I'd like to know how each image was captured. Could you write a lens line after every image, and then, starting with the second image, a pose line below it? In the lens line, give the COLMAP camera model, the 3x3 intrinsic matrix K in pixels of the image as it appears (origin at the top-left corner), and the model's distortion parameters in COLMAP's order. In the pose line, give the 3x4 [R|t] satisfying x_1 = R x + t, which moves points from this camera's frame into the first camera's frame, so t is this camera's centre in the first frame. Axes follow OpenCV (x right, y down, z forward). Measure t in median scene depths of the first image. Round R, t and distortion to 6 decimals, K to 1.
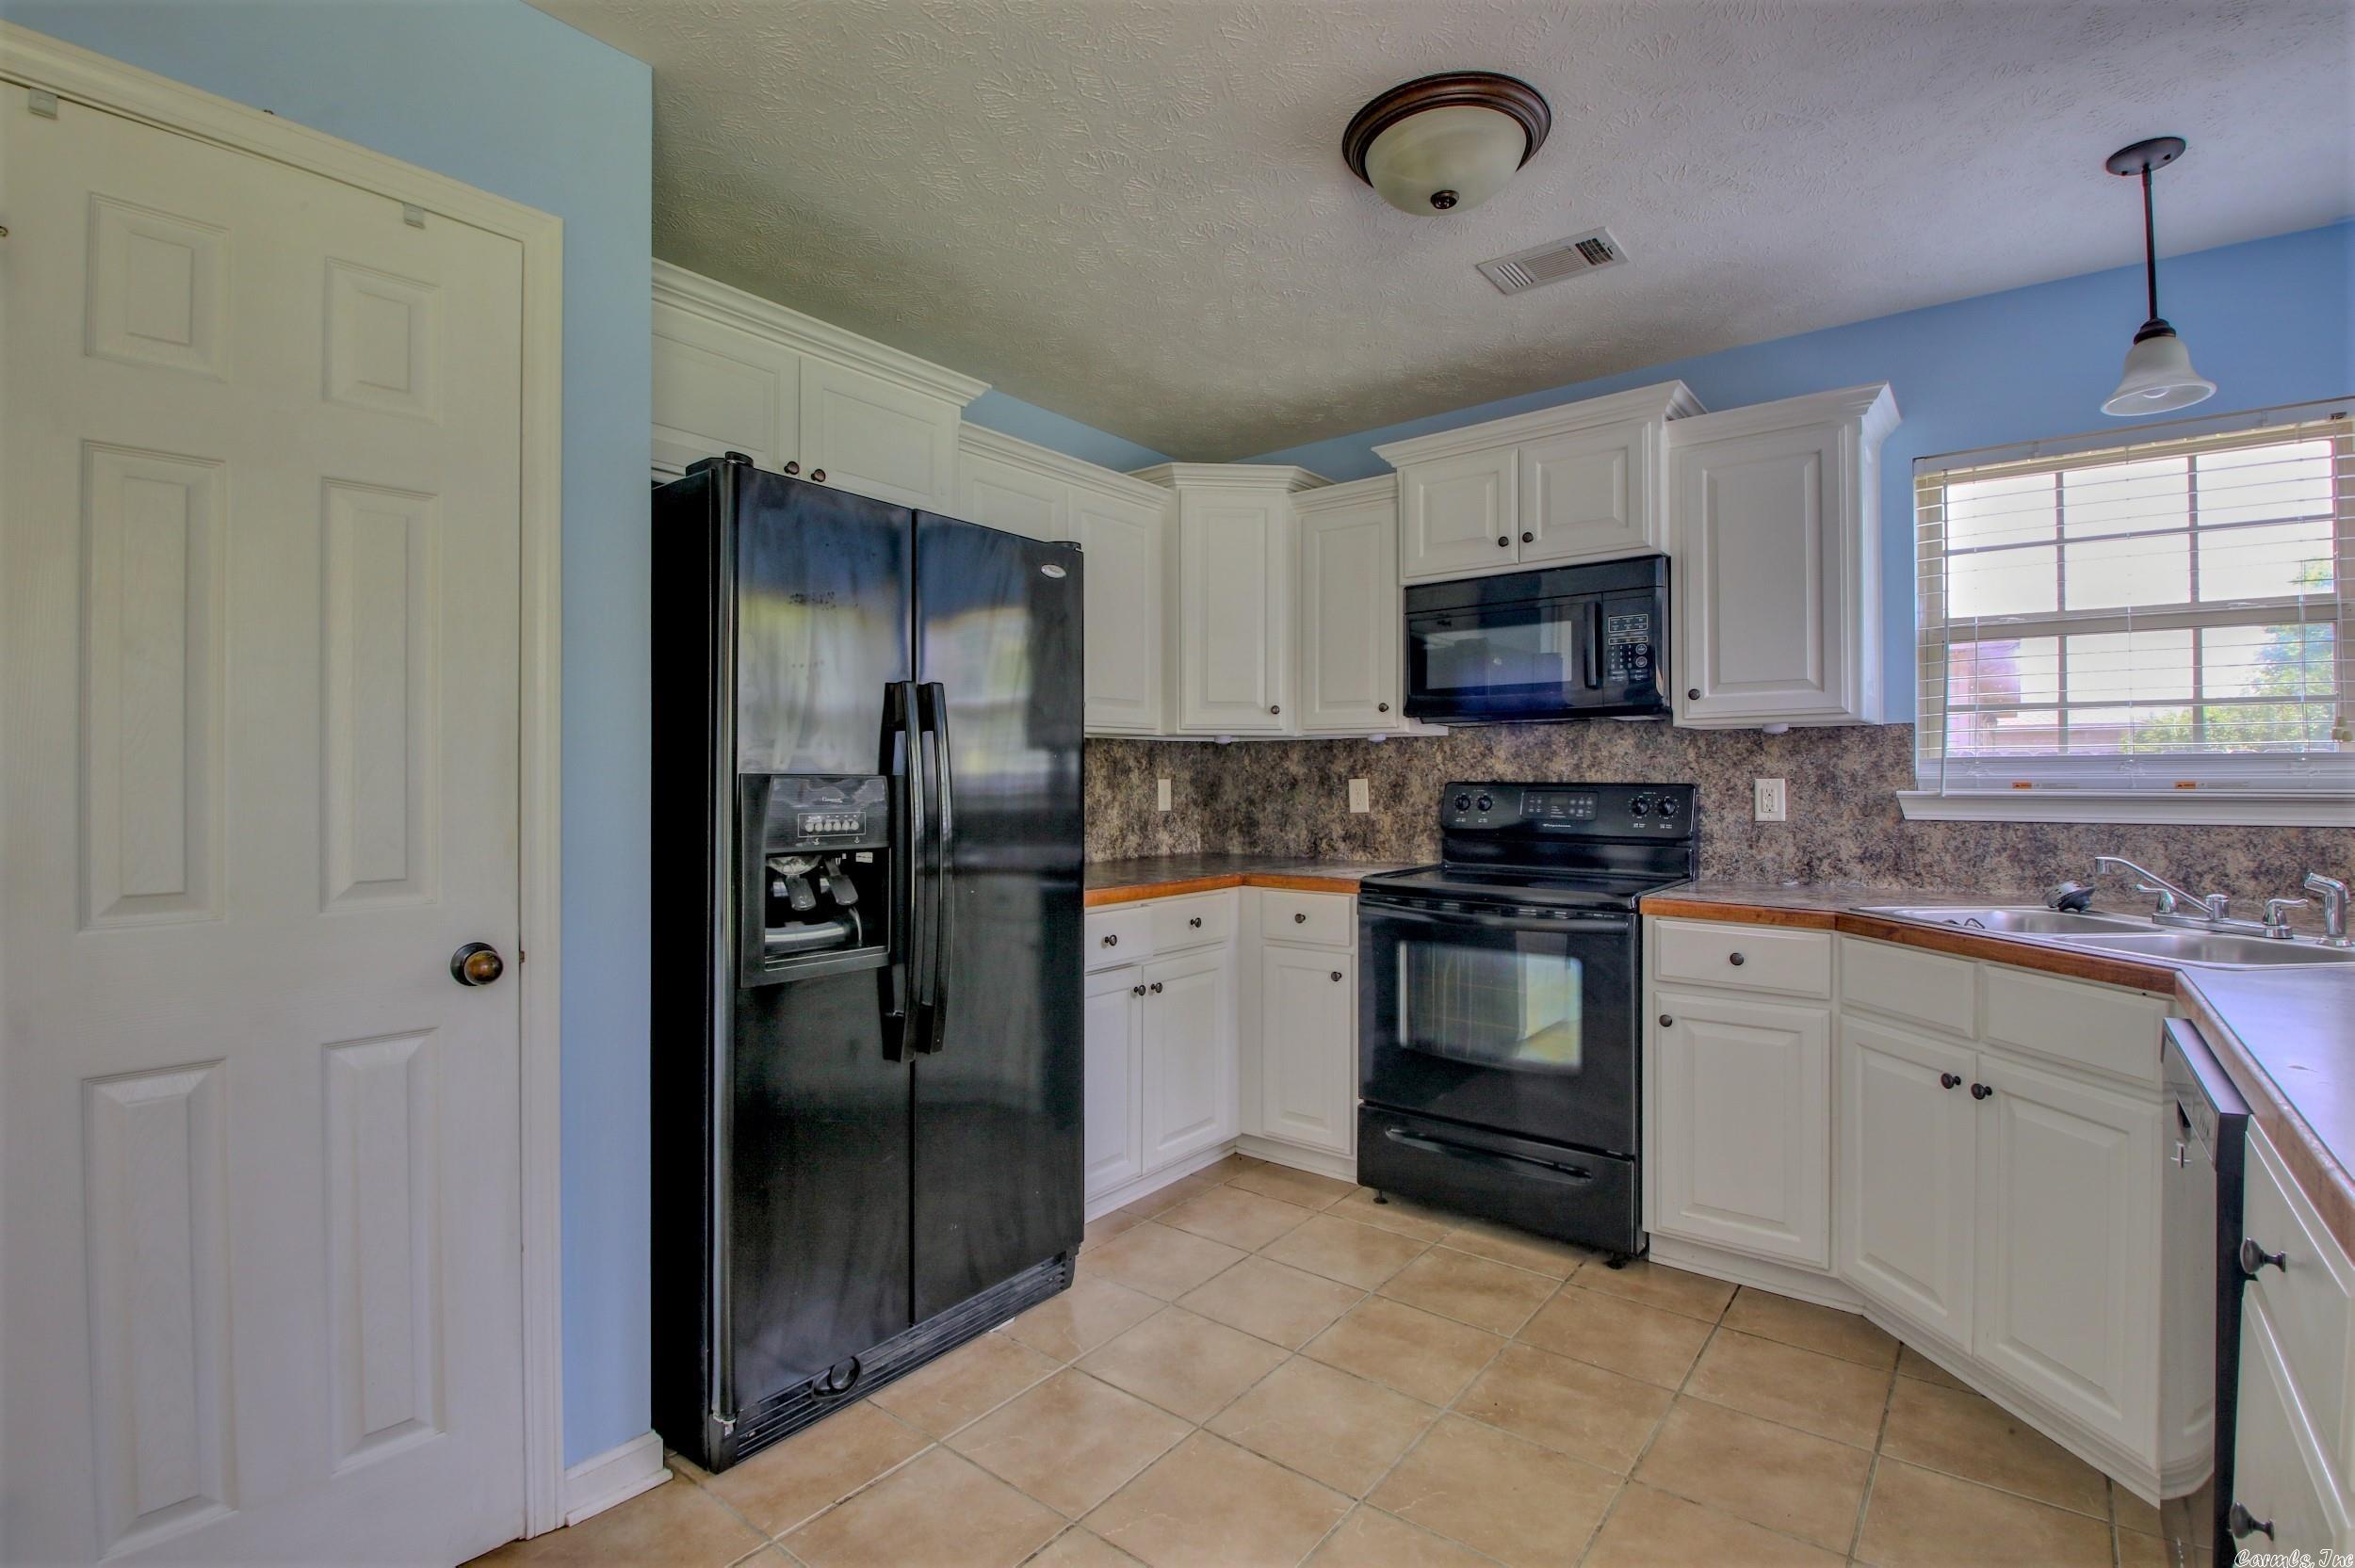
lens RADIAL K [[1089.5, 0, 1160.5], [0, 1089.5, 769.7], [0, 0, 1]] dist [0.007166, -0.023787]
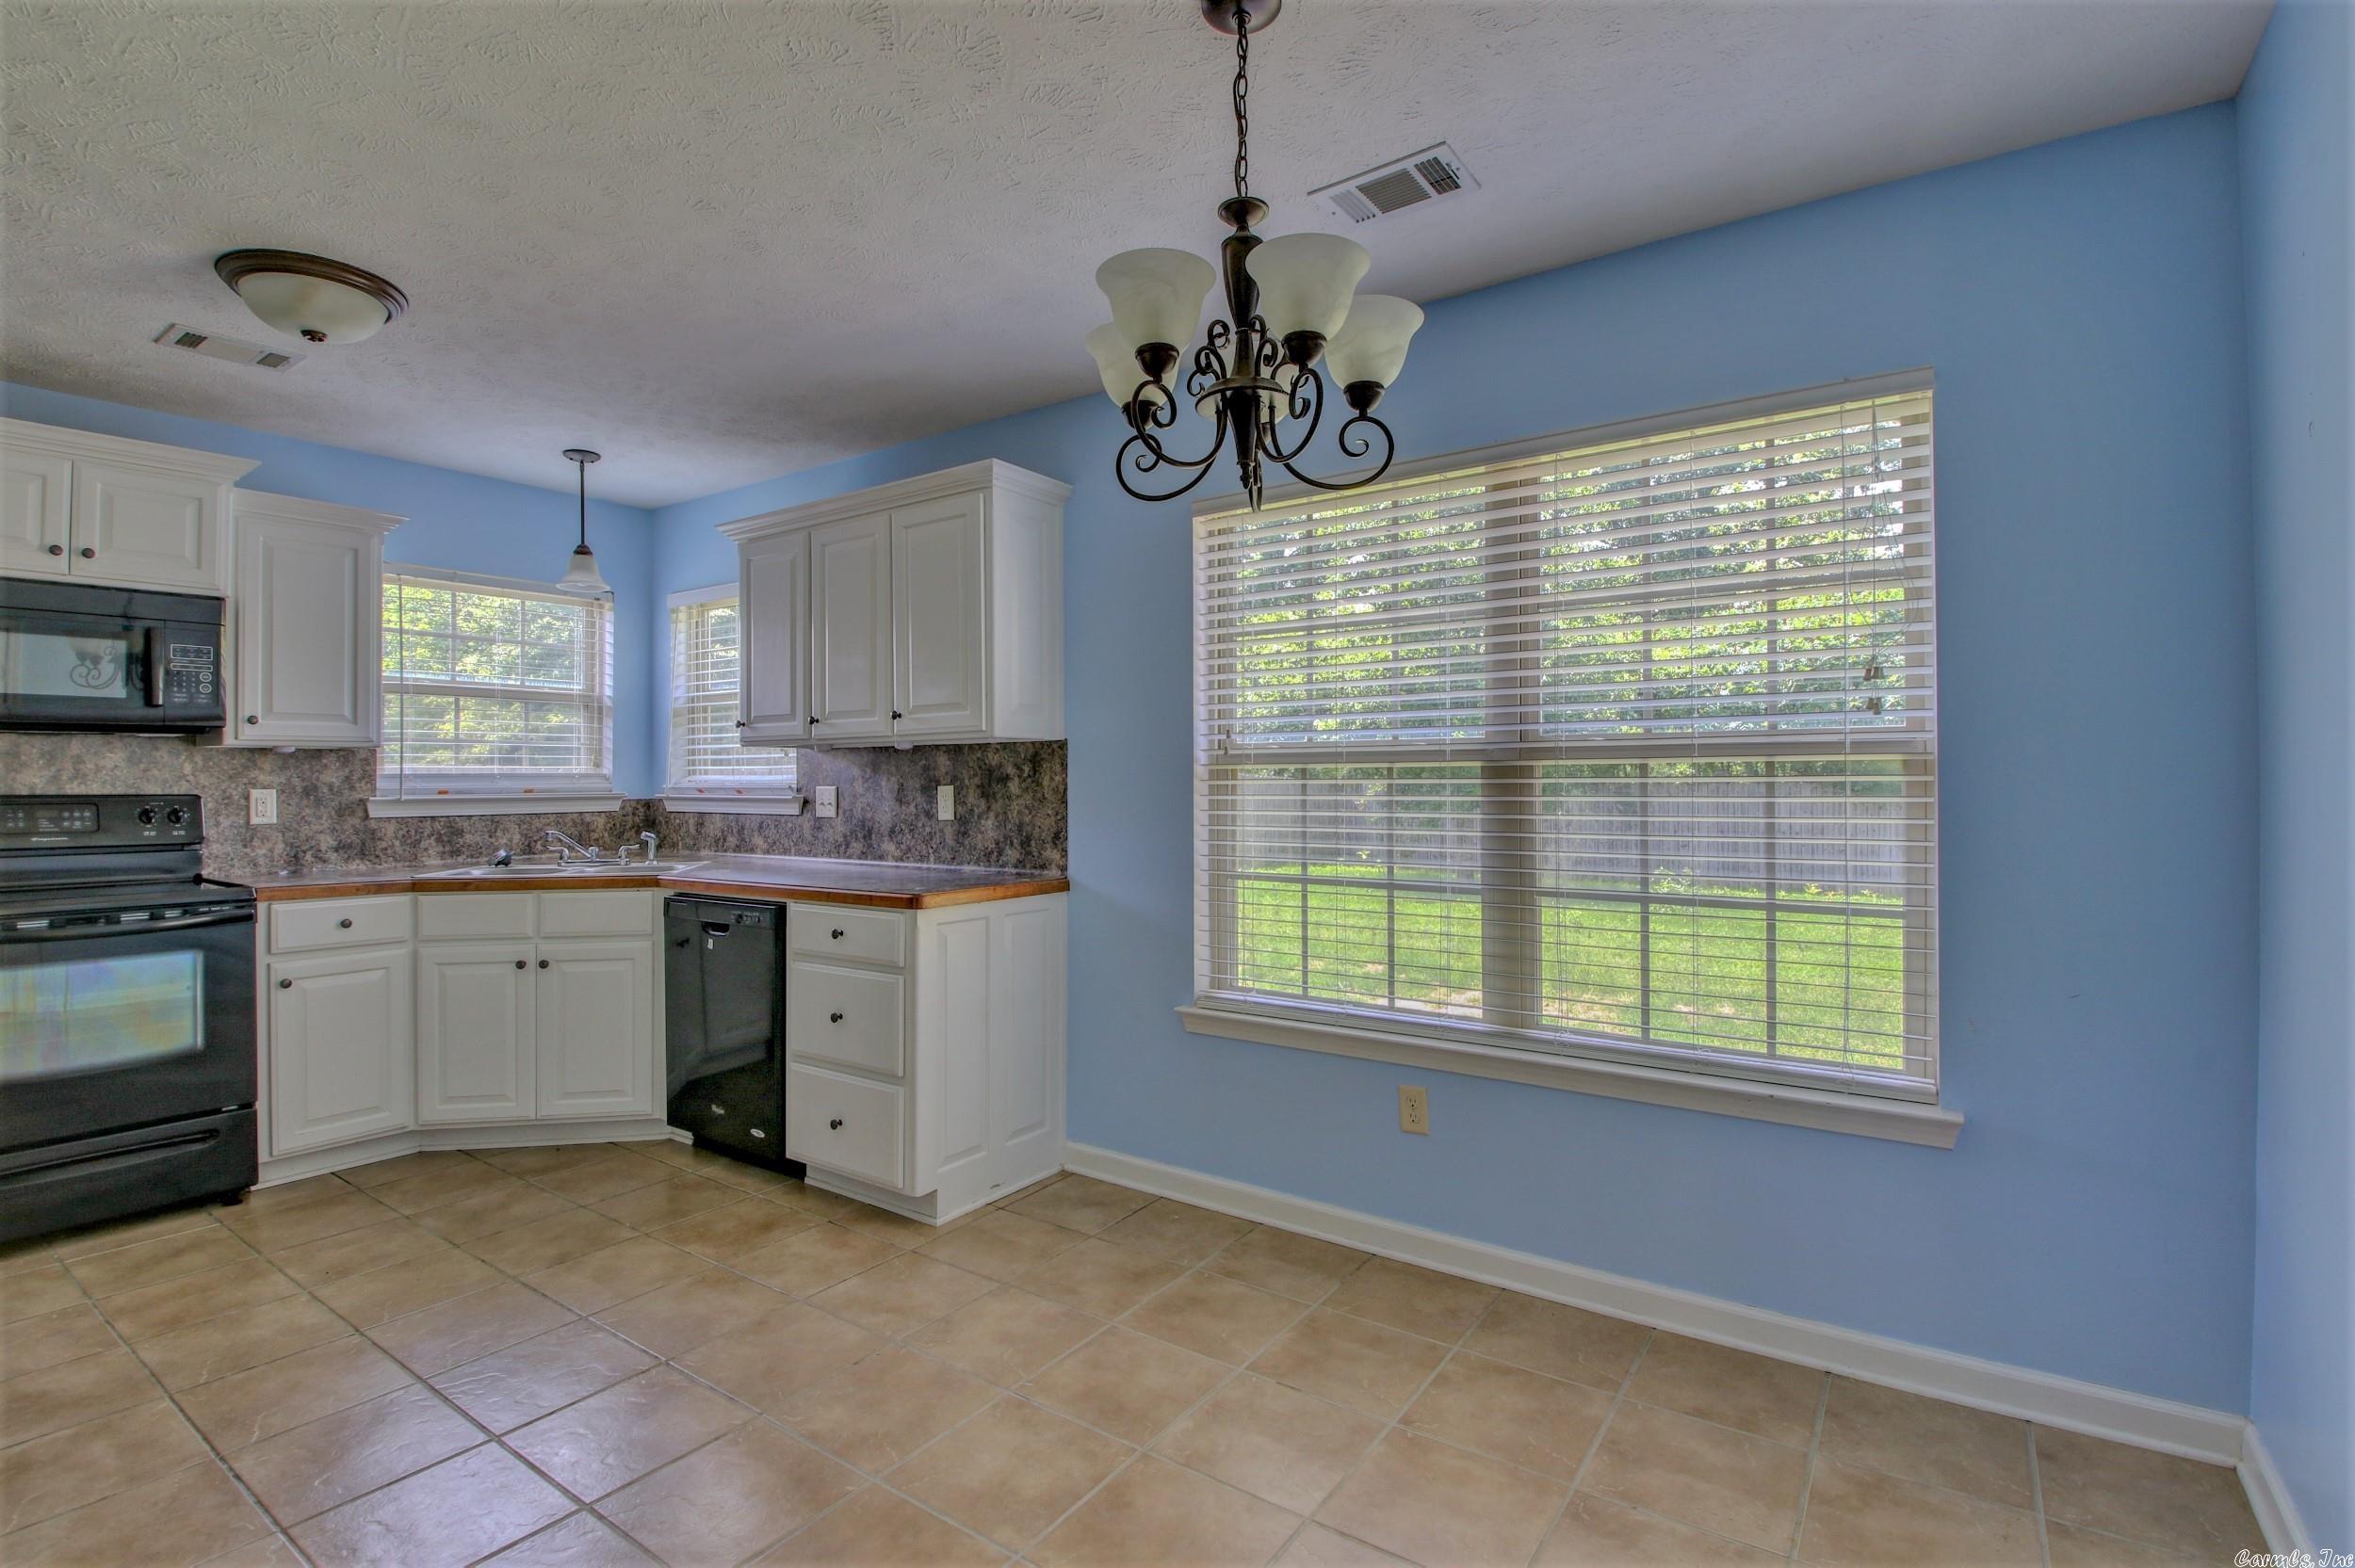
lens RADIAL K [[1089.5, 0, 1185.8], [0, 1089.5, 767.0], [0, 0, 1]] dist [0.007166, -0.023787]
pose [[-0.071414, 0.012082, 0.997374, -0.795046], [-0.001917, 0.999923, -0.012250, -0.004445], [-0.997445, -0.002787, -0.071386, 0.054254]]
